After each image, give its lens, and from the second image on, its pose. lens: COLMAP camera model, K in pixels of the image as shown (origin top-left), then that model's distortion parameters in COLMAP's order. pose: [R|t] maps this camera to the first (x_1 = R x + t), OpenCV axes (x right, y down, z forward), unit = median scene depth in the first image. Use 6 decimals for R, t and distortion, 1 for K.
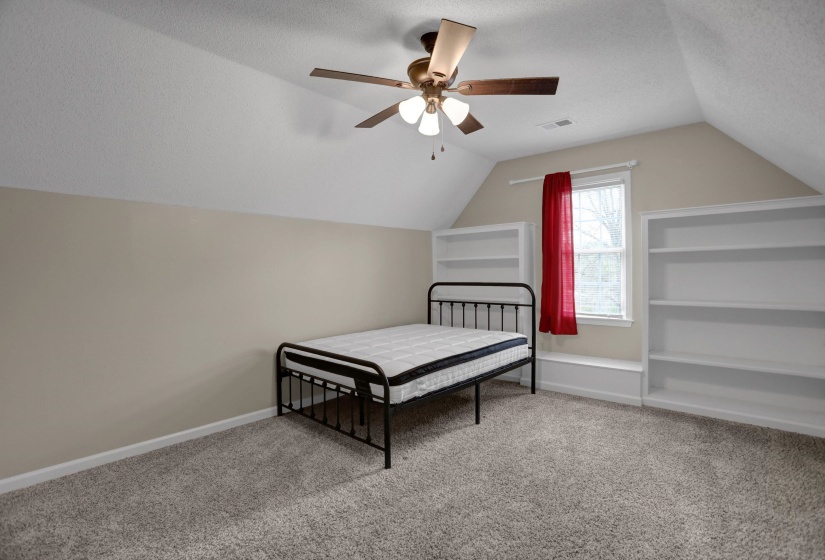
lens RADIAL K [[400.3, 0, 412.5], [0, 400.3, 280.0], [0, 0, 1]] dist [-0.065049, 0.027041]
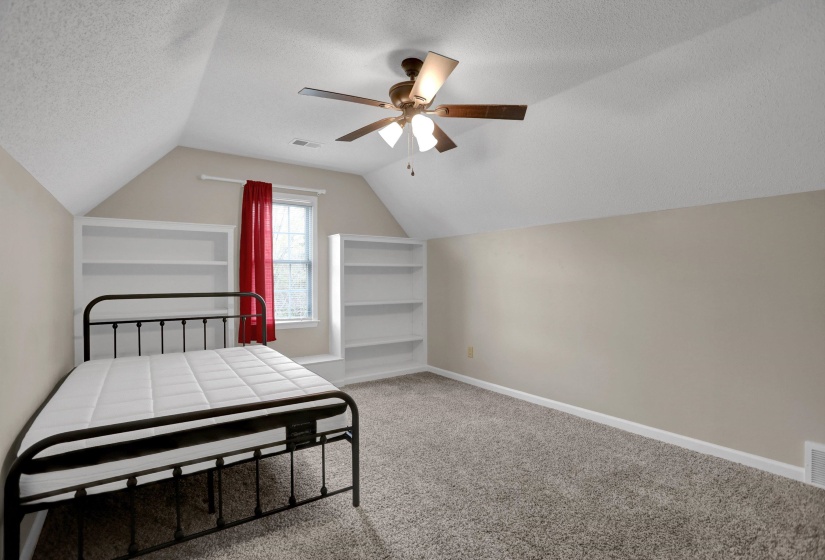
lens RADIAL K [[400.3, 0, 412.5], [0, 400.3, 280.0], [0, 0, 1]] dist [-0.065049, 0.027041]
pose [[0.228062, 0.005333, 0.973632, -0.530039], [0.016825, 0.999814, -0.009418, -0.005539], [-0.973501, 0.018529, 0.227930, 0.404131]]
